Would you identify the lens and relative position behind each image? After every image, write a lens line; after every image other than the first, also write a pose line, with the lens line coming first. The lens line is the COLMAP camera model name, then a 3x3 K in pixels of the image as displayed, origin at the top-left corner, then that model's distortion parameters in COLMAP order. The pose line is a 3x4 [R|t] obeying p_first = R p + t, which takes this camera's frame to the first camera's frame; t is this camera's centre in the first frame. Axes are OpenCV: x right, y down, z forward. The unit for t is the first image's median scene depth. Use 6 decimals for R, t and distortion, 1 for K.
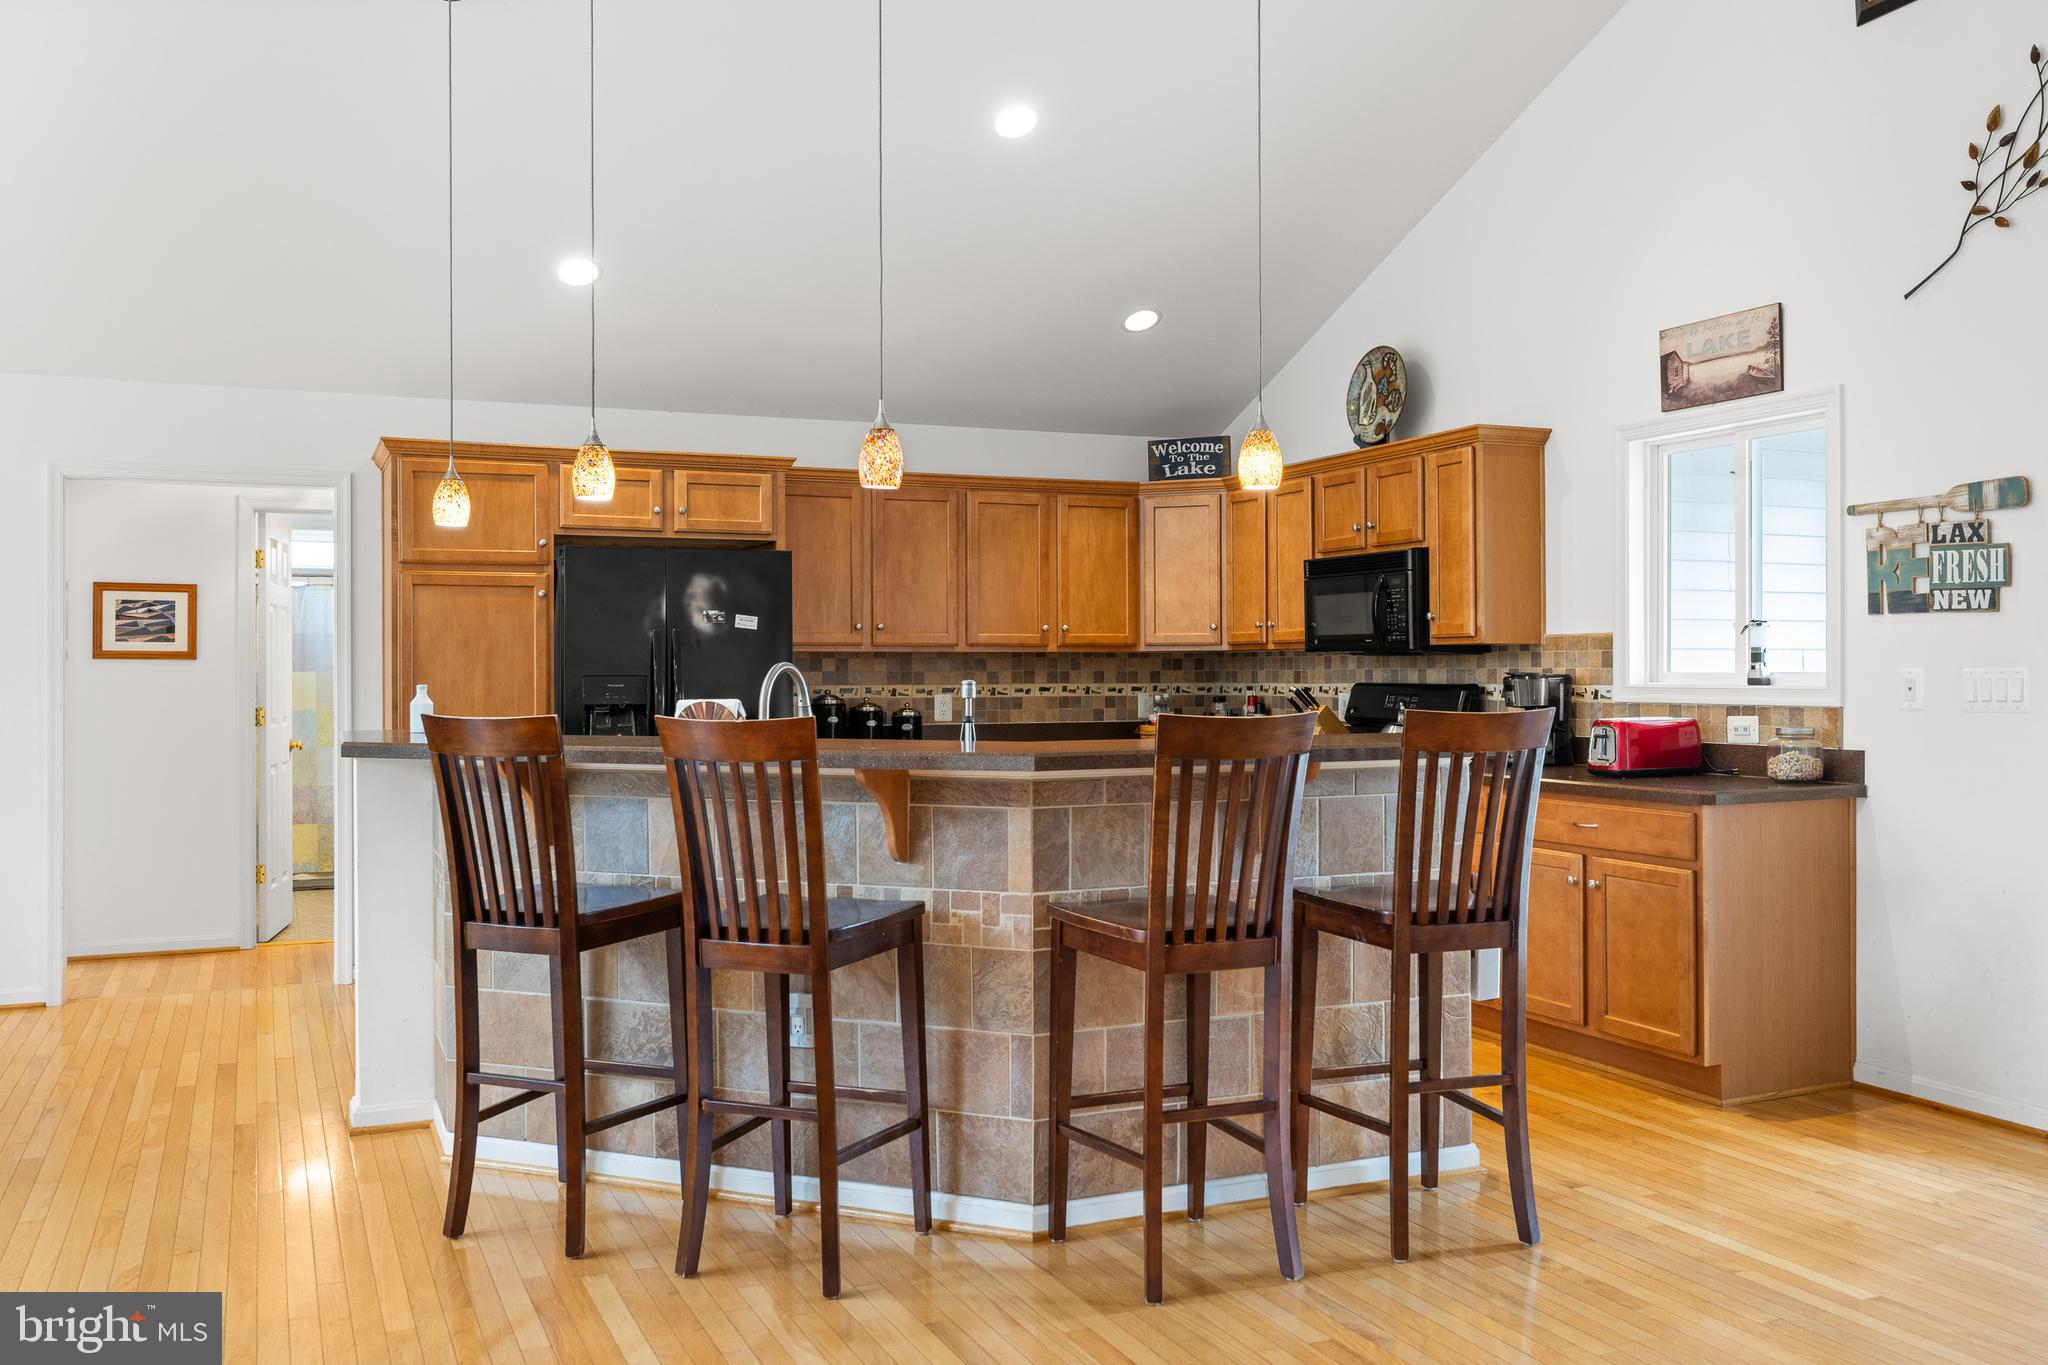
lens RADIAL K [[1702.3, 0, 1023.6], [0, 1702.3, 680.3], [0, 0, 1]] dist [-0.002683, -0.000959]
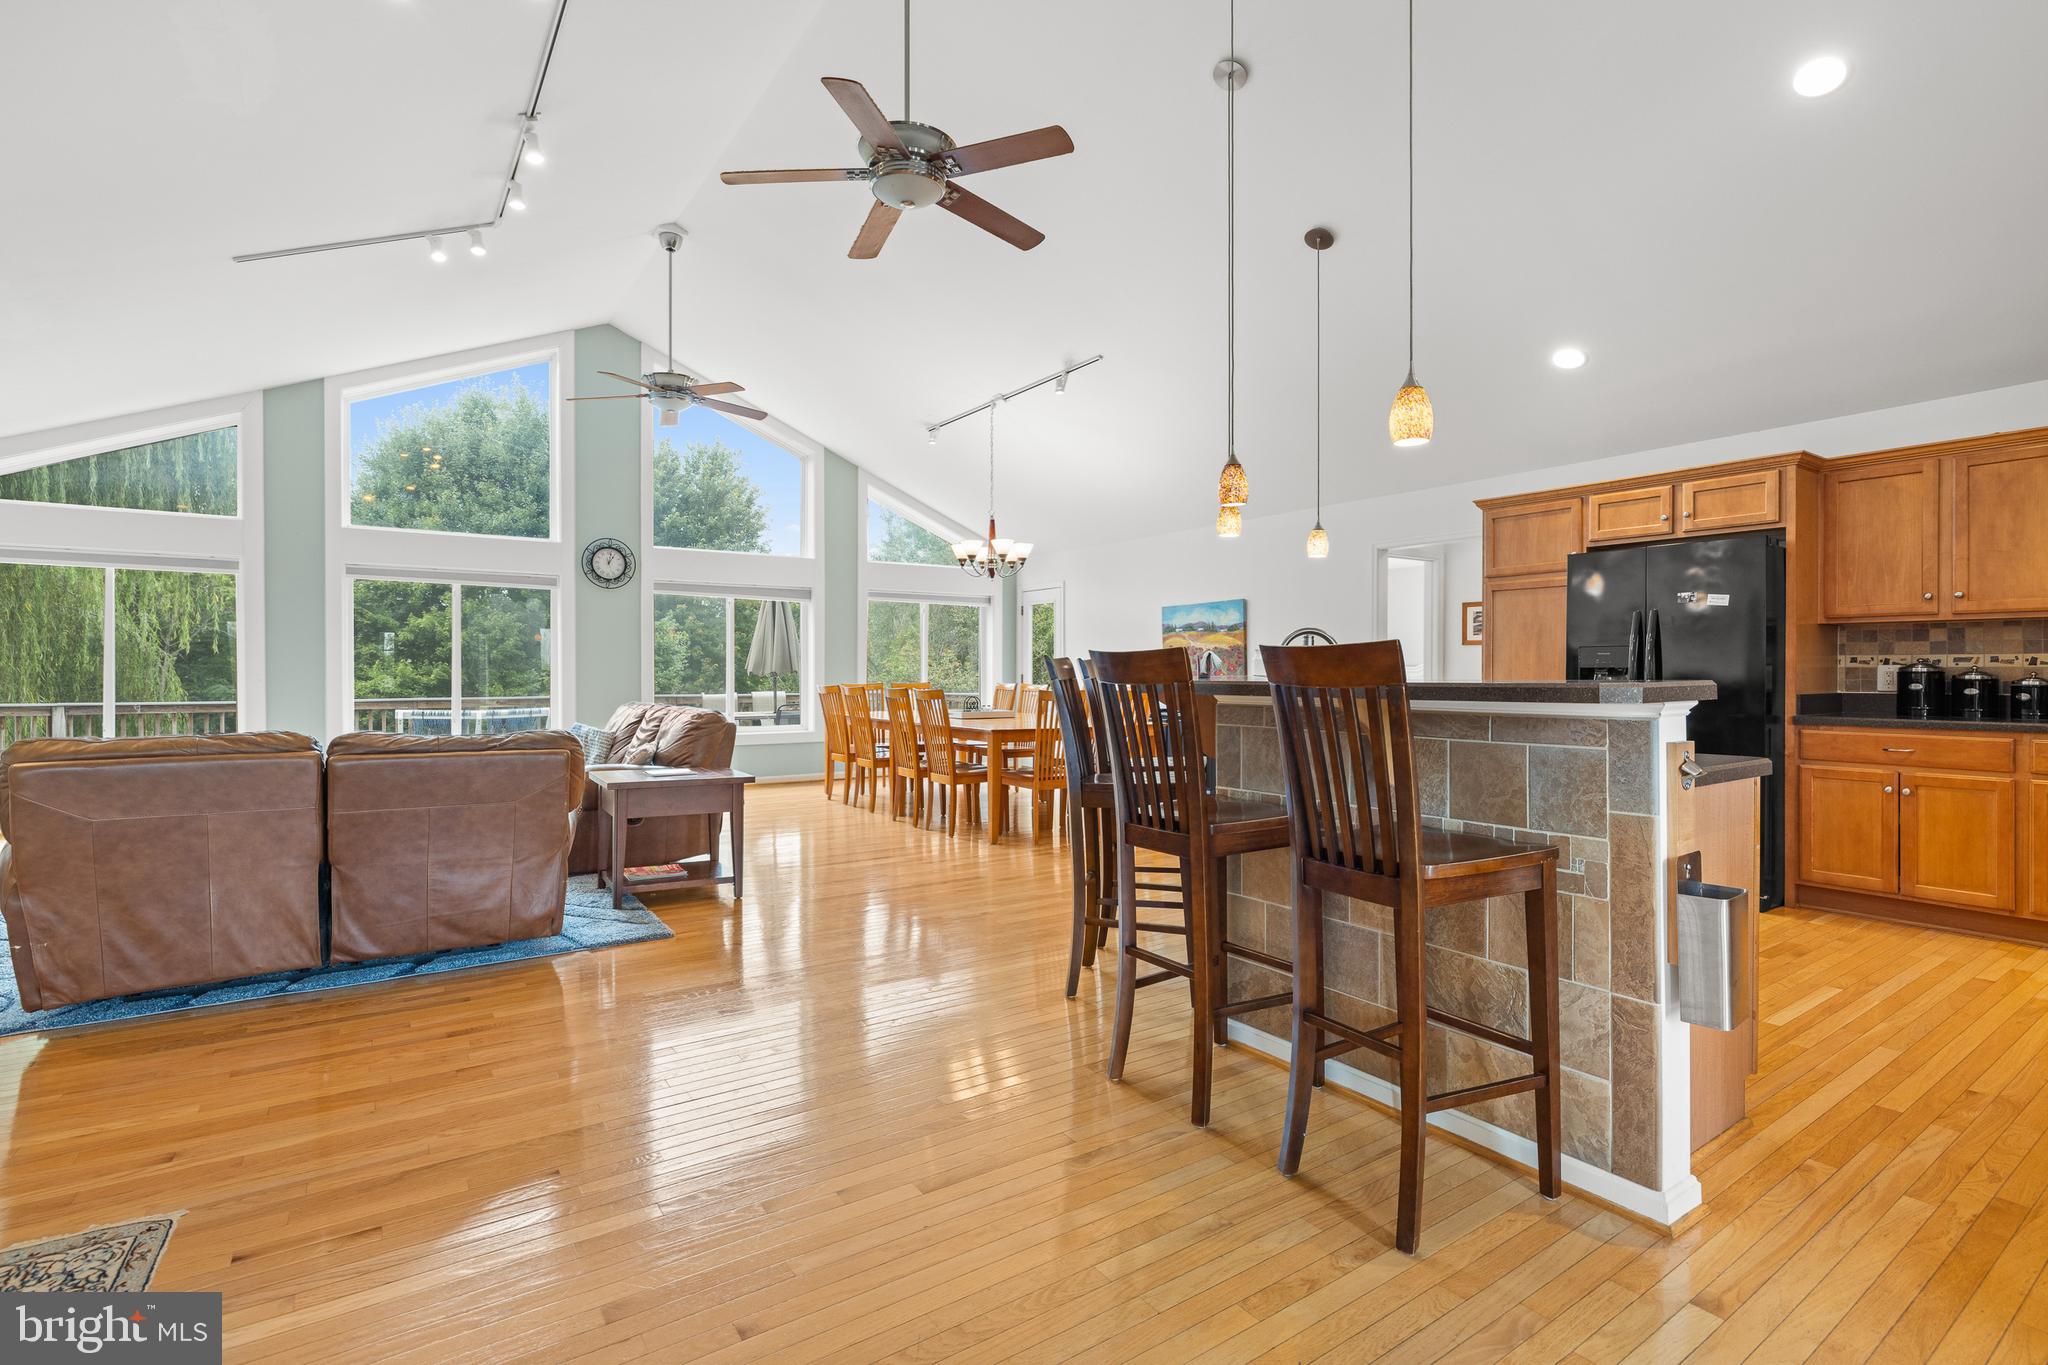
lens RADIAL K [[959.0, 0, 1021.1], [0, 959.0, 679.1], [0, 0, 1]] dist [-0.001696, -0.000119]
pose [[0.182643, 0.011365, -0.983114, 0.859950], [-0.005996, 0.999927, 0.010445, 0.036480], [0.983161, 0.003987, 0.182698, 0.821997]]
